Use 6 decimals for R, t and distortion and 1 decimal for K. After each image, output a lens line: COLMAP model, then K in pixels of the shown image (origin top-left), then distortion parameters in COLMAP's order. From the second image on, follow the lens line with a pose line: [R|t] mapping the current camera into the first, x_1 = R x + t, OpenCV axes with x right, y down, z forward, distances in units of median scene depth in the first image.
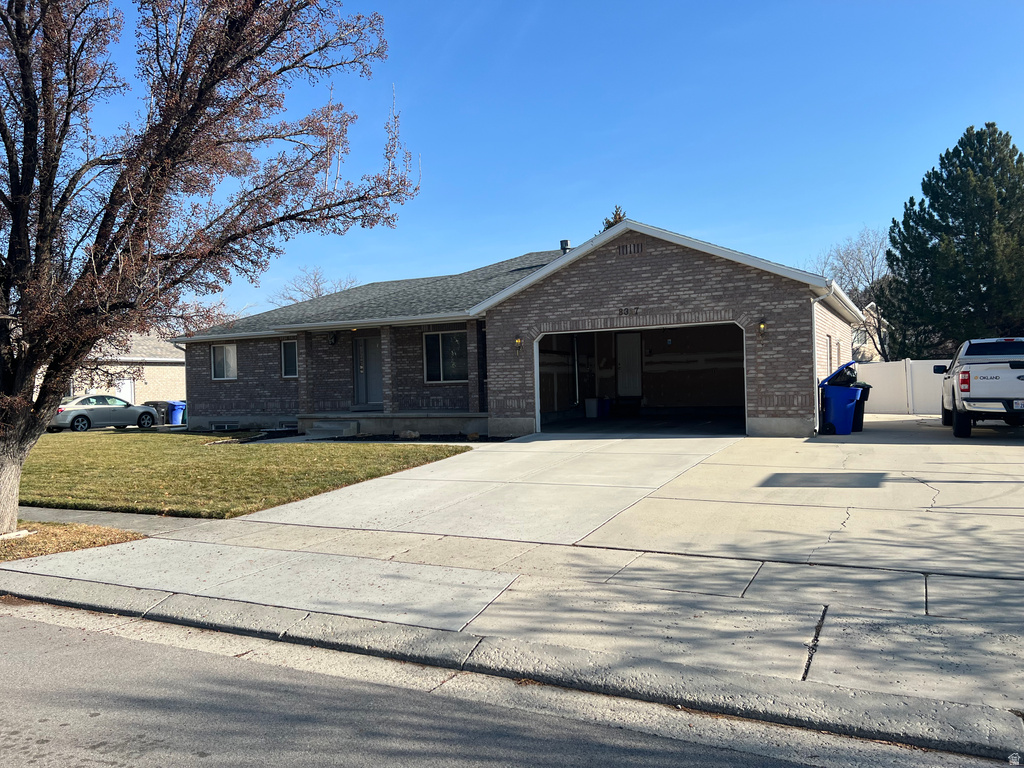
lens RADIAL K [[761.7, 0, 508.4], [0, 761.7, 388.7], [0, 0, 1]] dist [0.035428, -0.040626]
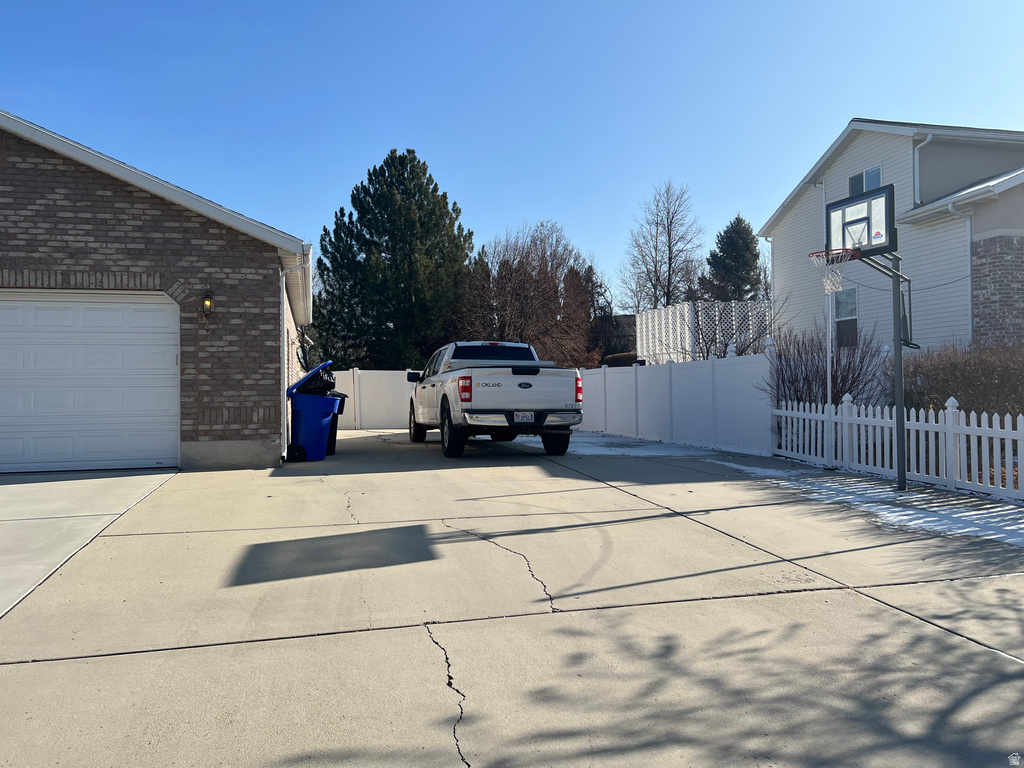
lens RADIAL K [[761.7, 0, 515.2], [0, 761.7, 373.0], [0, 0, 1]] dist [0.035428, -0.040626]
pose [[0.735147, 0.030746, 0.677210, 0.081551], [-0.002242, 0.999076, -0.042925, 0.007095], [-0.677904, 0.030038, 0.734537, 0.337439]]
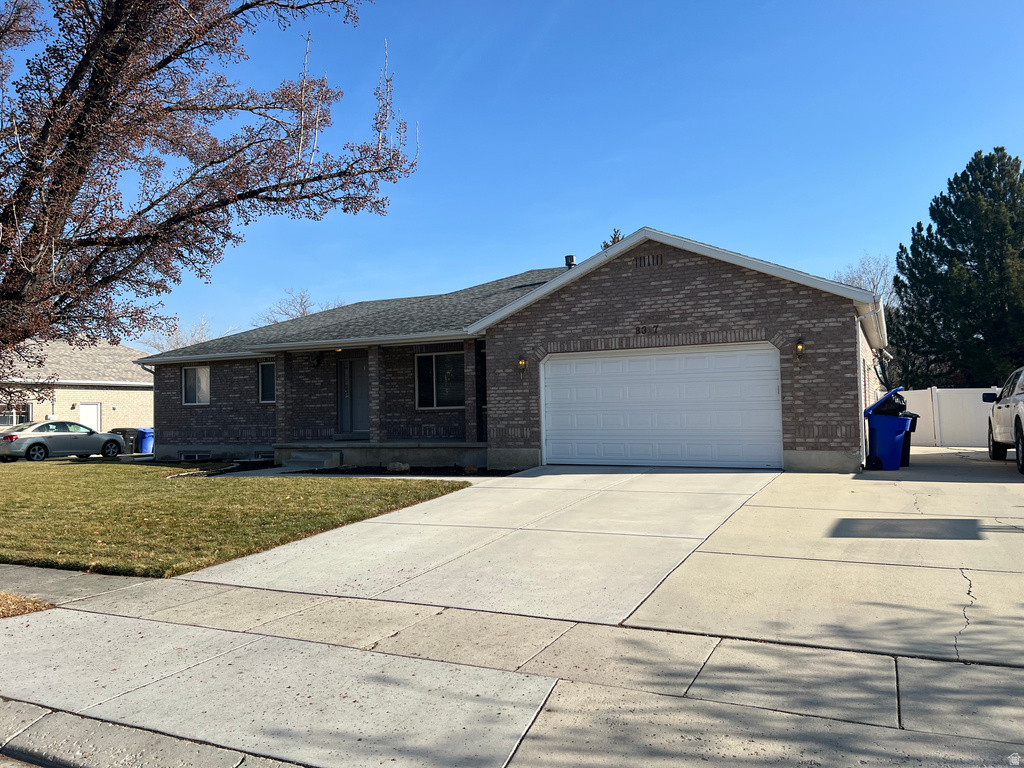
lens RADIAL K [[761.7, 0, 518.9], [0, 761.7, 387.1], [0, 0, 1]] dist [0.035428, -0.040626]
pose [[0.999579, 0.006752, 0.028222, -0.018623], [-0.005618, 0.999181, -0.040069, 0.002125], [-0.028470, 0.039894, 0.998798, 0.126465]]
